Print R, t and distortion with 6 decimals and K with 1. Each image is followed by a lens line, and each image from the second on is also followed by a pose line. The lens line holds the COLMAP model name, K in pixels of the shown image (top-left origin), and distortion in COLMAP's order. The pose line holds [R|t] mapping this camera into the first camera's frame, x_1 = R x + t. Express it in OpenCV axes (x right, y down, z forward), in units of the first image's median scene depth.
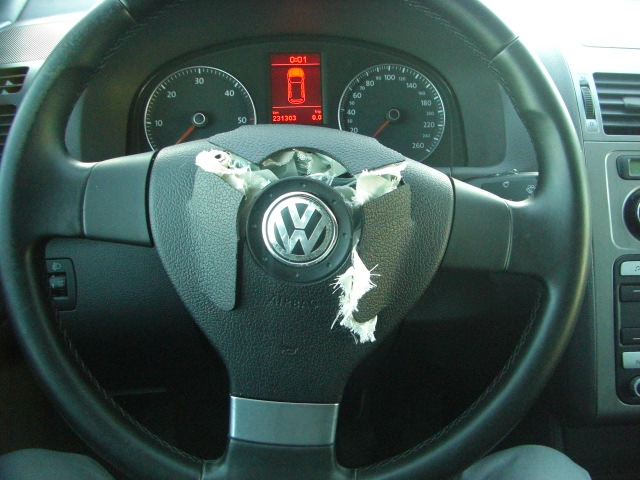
lens RADIAL K [[737.2, 0, 380.2], [0, 737.2, 242.7], [0, 0, 1]] dist [-0.185005, 0.076151]
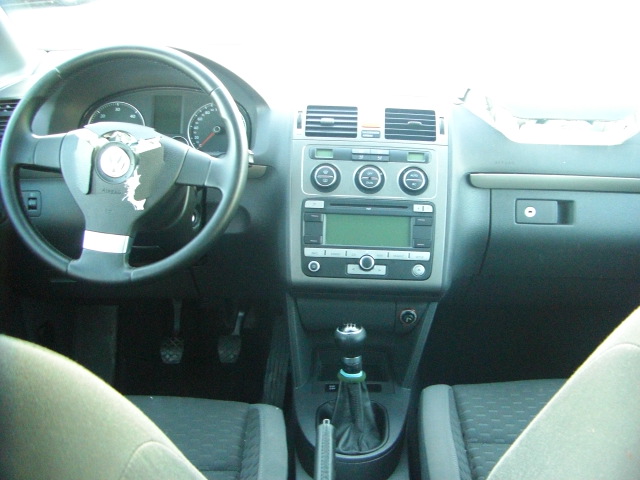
lens RADIAL K [[737.2, 0, 380.2], [0, 737.2, 242.7], [0, 0, 1]] dist [-0.185005, 0.076151]
pose [[0.997756, 0.034595, -0.057321, 0.658024], [-0.038952, 0.996292, -0.076717, 0.285163], [0.054454, 0.078777, 0.995404, -0.949248]]
